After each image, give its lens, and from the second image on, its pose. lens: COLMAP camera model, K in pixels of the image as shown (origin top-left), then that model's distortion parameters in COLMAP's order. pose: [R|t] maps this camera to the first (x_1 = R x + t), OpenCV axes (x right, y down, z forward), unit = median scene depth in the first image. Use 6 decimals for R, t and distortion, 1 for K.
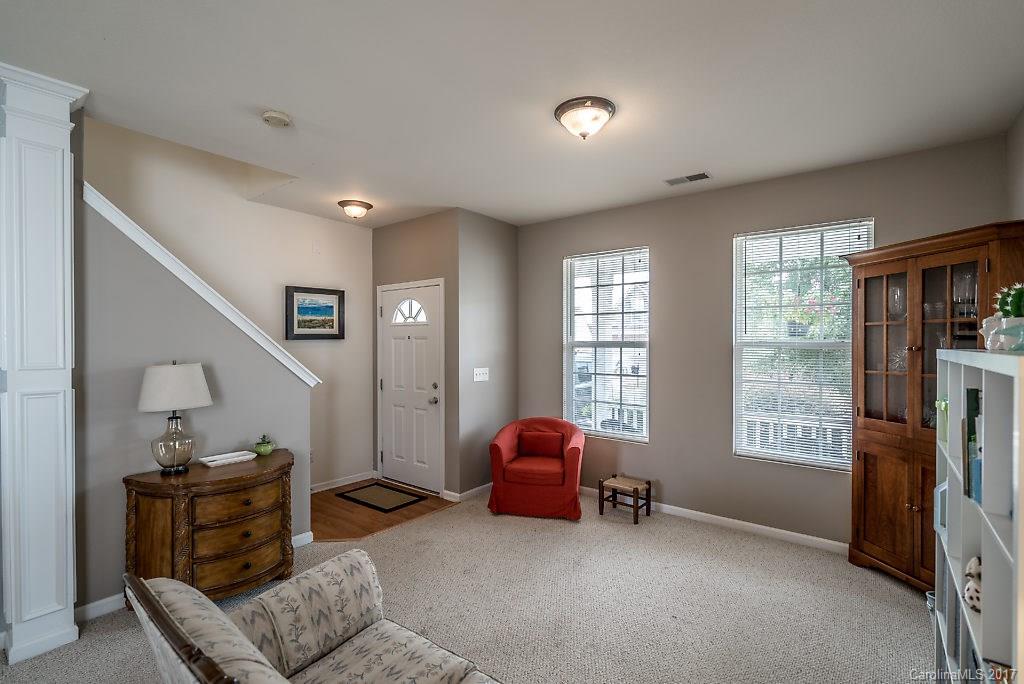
lens RADIAL K [[469.4, 0, 503.1], [0, 469.4, 343.3], [0, 0, 1]] dist [-0.003125, -0.001083]
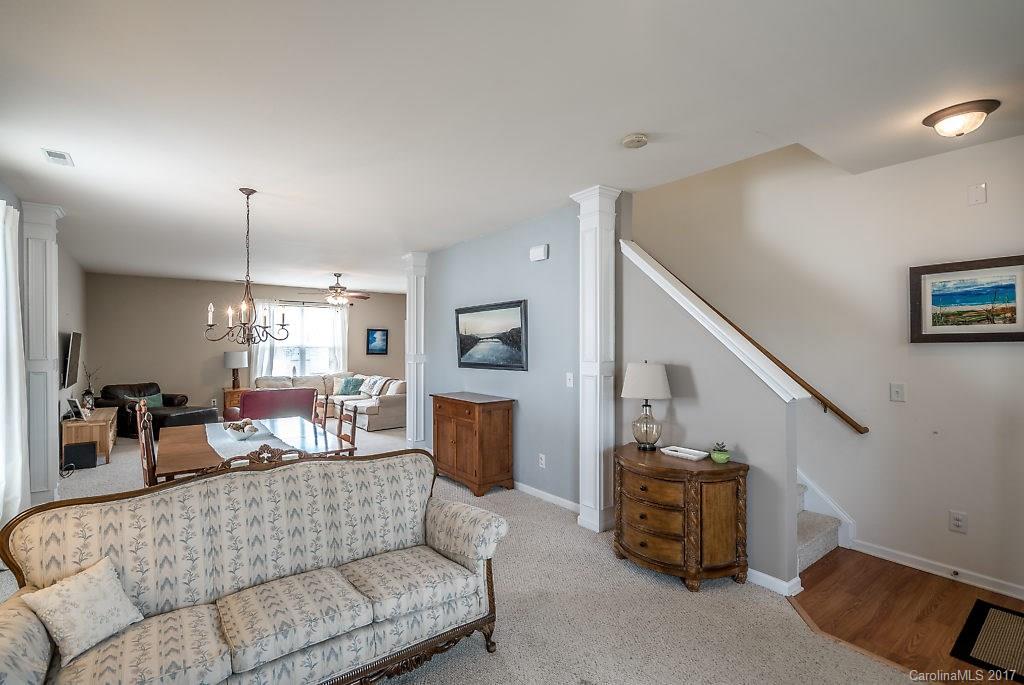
lens RADIAL K [[469.4, 0, 510.7], [0, 469.4, 342.6], [0, 0, 1]] dist [-0.003125, -0.001083]
pose [[-0.232014, -0.000862, -0.972712, 0.371358], [-0.002845, 0.999996, -0.000207, -0.005864], [0.972708, 0.002719, -0.232016, 0.561735]]
